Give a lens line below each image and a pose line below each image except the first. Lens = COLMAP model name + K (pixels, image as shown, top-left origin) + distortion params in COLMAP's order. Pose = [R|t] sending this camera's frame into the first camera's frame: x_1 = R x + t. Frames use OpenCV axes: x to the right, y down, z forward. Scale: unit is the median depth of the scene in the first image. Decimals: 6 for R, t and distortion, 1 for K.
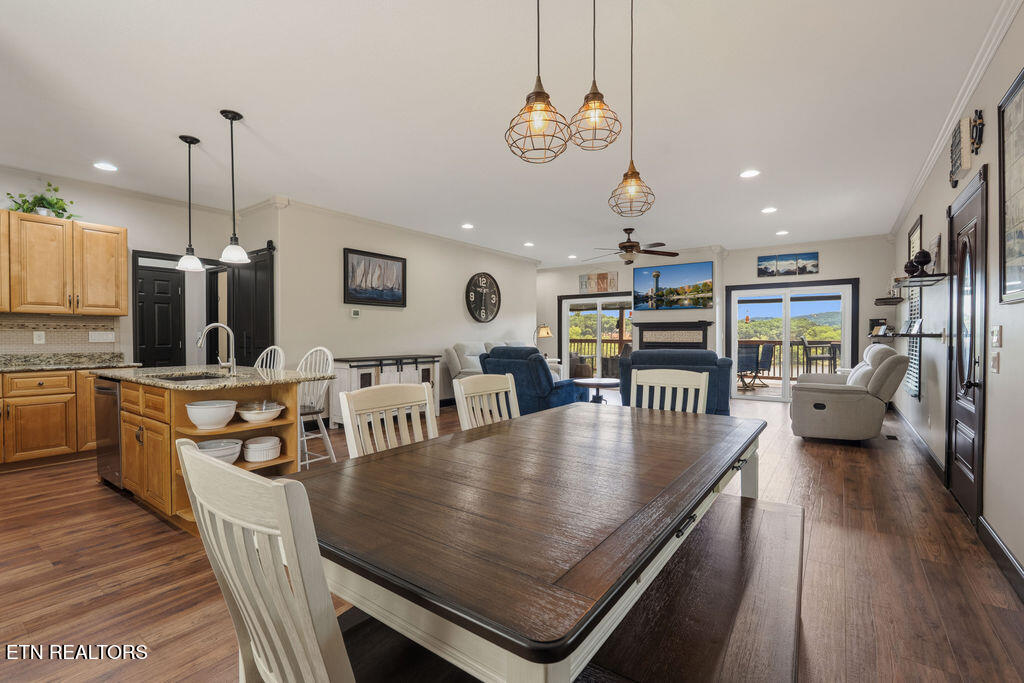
lens RADIAL K [[454.7, 0, 510.5], [0, 454.7, 340.5], [0, 0, 1]] dist [-0.002441, -0.000325]
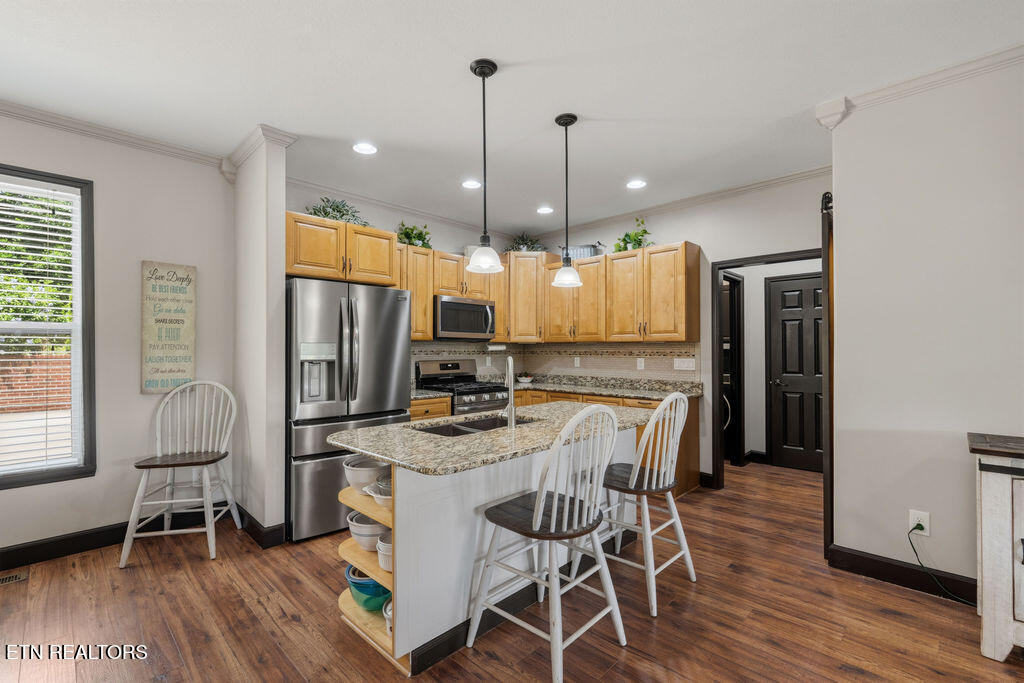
lens RADIAL K [[454.7, 0, 509.9], [0, 454.7, 342.0], [0, 0, 1]] dist [-0.002441, -0.000325]
pose [[-0.142041, -0.016928, -0.989716, 0.071893], [-0.008447, 0.999838, -0.015889, -0.039672], [0.989825, 0.006103, -0.142161, 0.880121]]
